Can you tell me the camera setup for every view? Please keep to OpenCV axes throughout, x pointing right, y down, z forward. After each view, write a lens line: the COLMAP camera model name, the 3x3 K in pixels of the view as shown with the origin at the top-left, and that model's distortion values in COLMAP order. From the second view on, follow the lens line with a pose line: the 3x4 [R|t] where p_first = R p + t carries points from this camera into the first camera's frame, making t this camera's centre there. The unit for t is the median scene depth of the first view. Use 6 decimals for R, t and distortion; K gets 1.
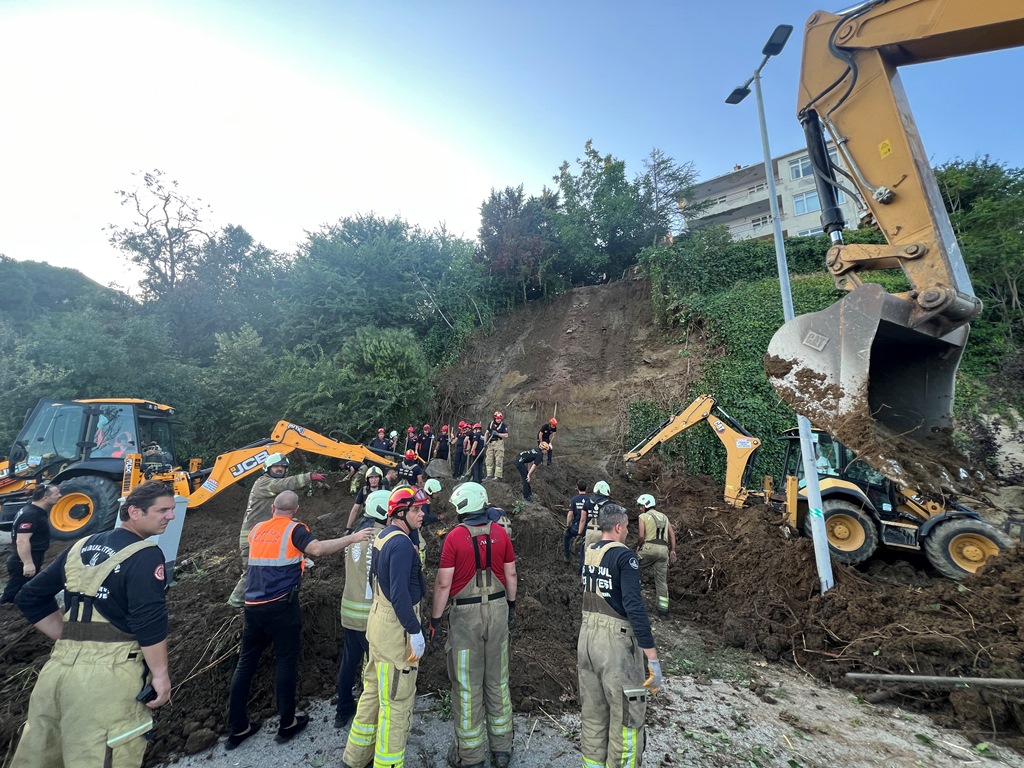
lens RADIAL K [[409.0, 0, 512.0], [0, 409.0, 384.0], [0, 0, 1]] dist [-0.004691, 0.000324]
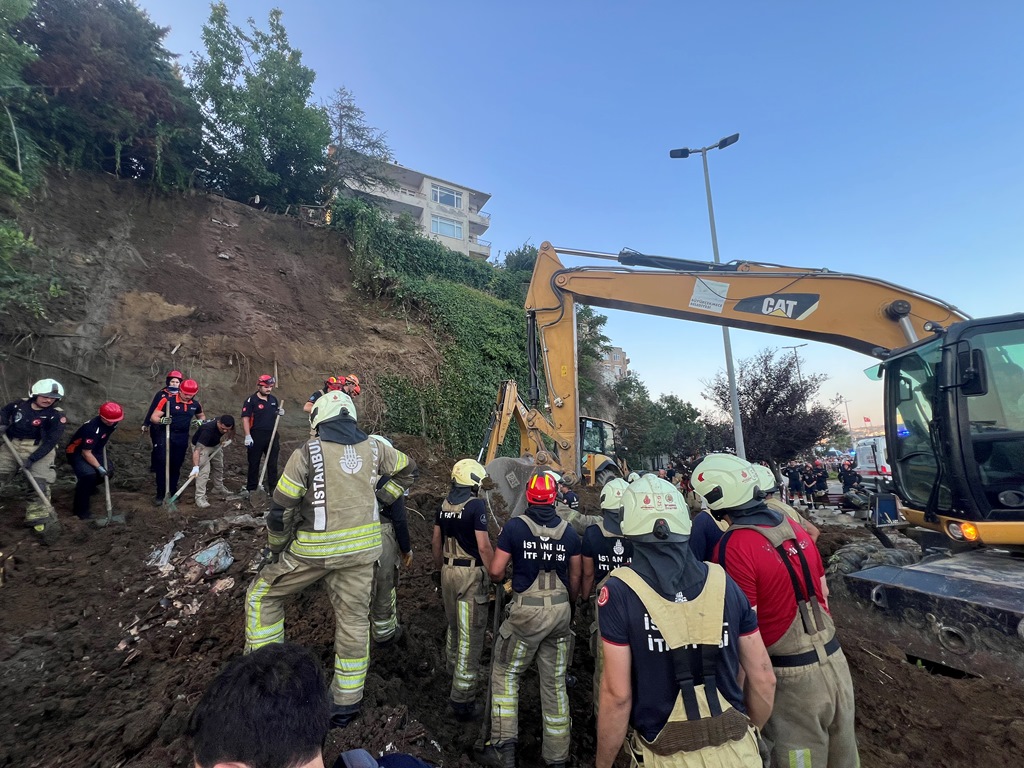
lens RADIAL K [[409.0, 0, 512.0], [0, 409.0, 384.0], [0, 0, 1]] dist [-0.004691, 0.000324]
pose [[0.444905, 0.105792, 0.889307, -0.260406], [-0.150863, 0.987661, -0.042019, 0.042313], [-0.882780, -0.115469, 0.455376, 0.282190]]
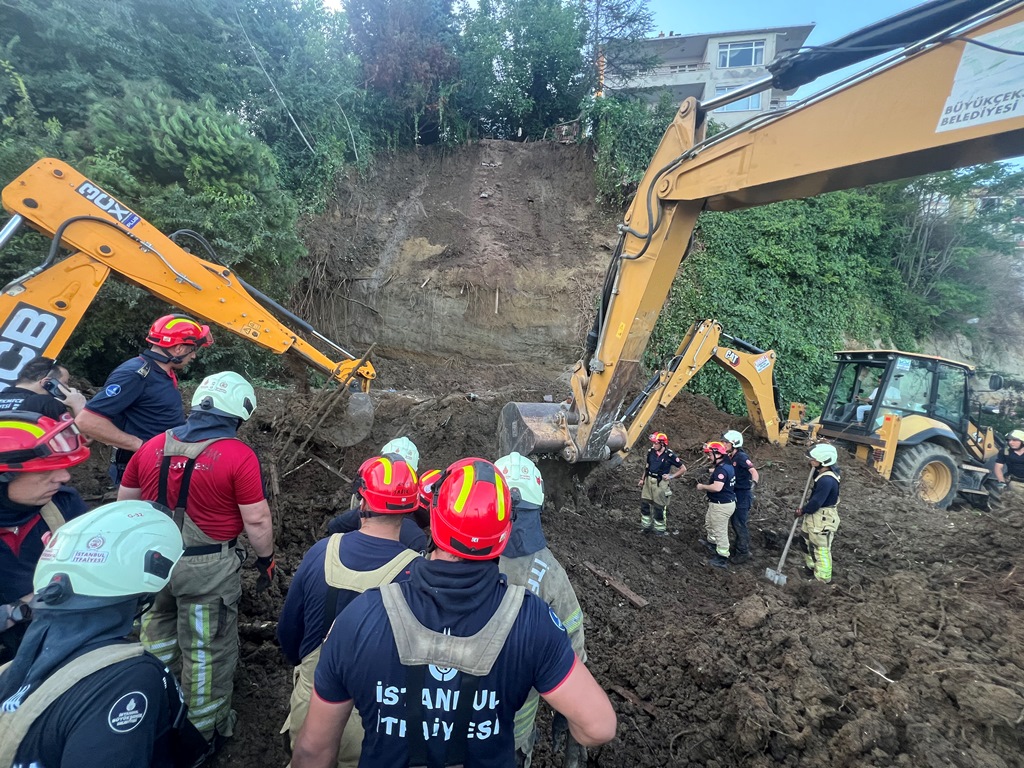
lens RADIAL K [[401.1, 0, 512.0], [0, 401.1, 384.0], [0, 0, 1]] dist [-0.001048, 0.000156]
pose [[0.916861, 0.007338, 0.399140, -0.121825], [-0.110406, 0.965494, 0.235863, 0.031310], [-0.383637, -0.260321, 0.886034, 0.267824]]
